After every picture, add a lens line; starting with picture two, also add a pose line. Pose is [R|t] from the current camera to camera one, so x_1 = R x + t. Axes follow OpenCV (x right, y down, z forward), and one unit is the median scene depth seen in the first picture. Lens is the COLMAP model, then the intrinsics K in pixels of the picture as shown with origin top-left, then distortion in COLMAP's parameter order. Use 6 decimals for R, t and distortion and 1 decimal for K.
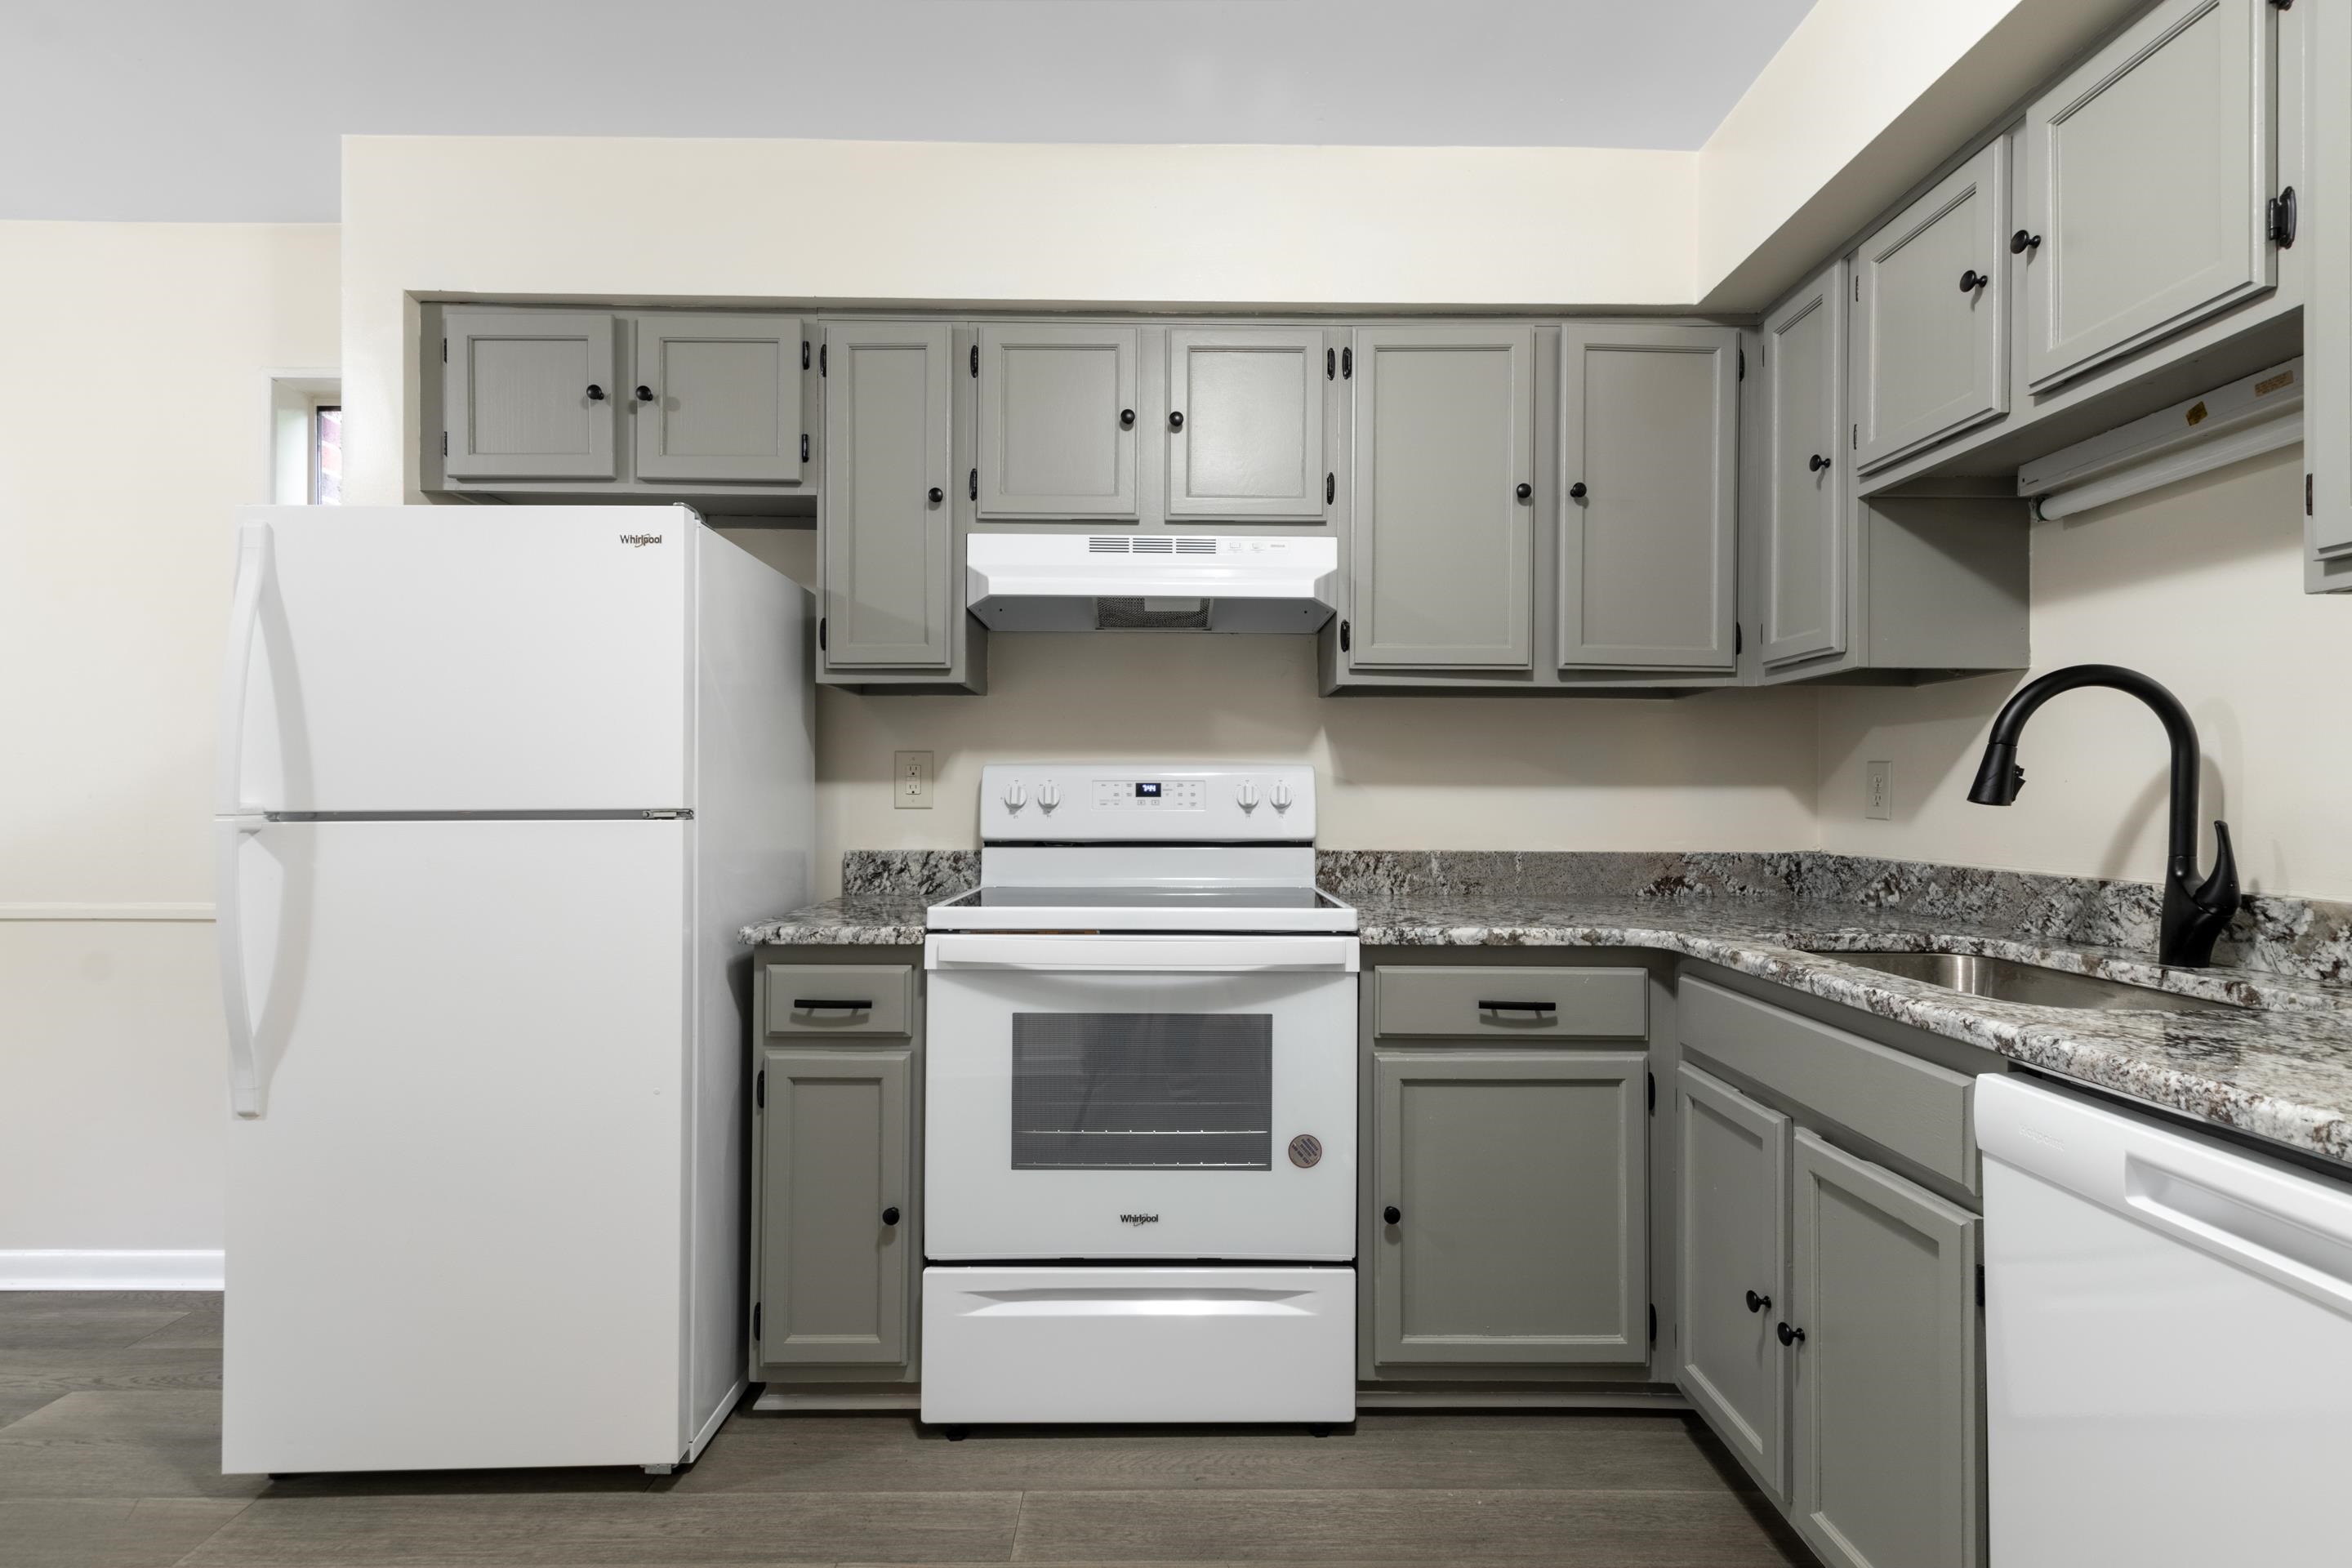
lens RADIAL K [[1104.0, 0, 1174.2], [0, 1104.0, 790.3], [0, 0, 1]] dist [0.025590, -0.012559]
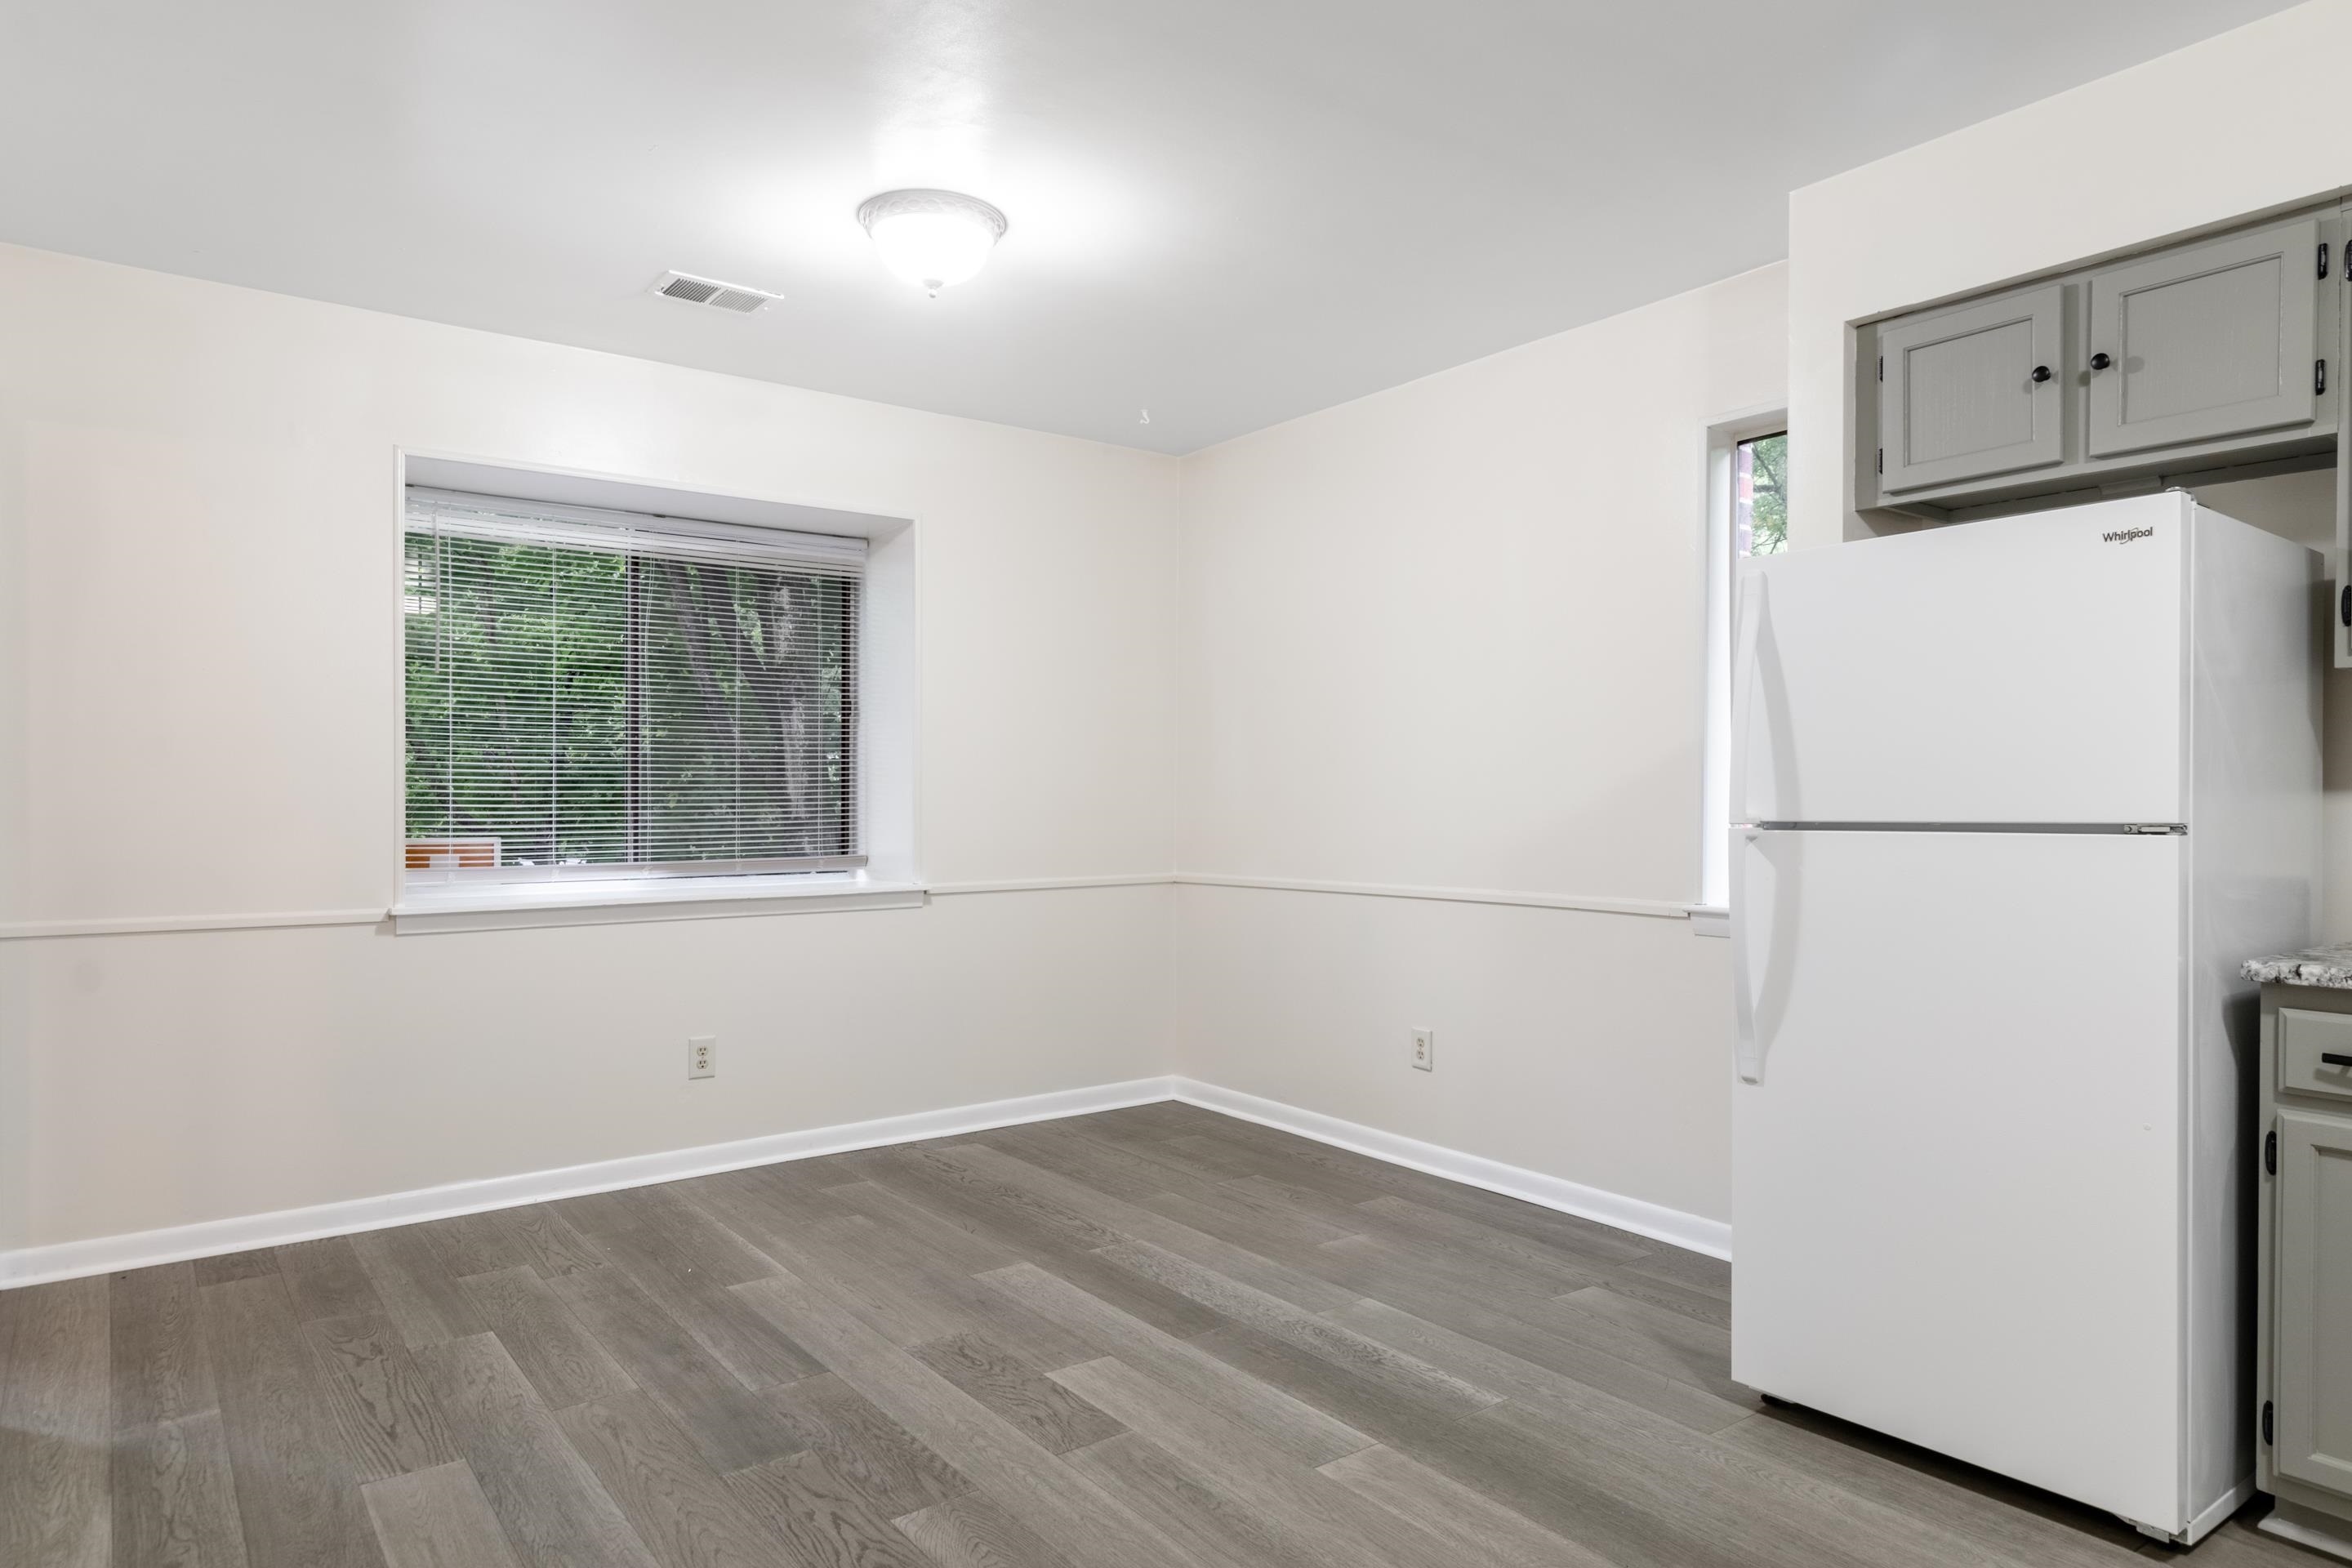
lens RADIAL K [[1410.9, 0, 1189.6], [0, 1410.9, 807.6], [0, 0, 1]] dist [0.013319, -0.003275]
pose [[0.597709, 0.003259, -0.801707, 0.005948], [0.002493, 0.999979, 0.005923, -0.004887], [0.801709, -0.005539, 0.597688, -0.321921]]
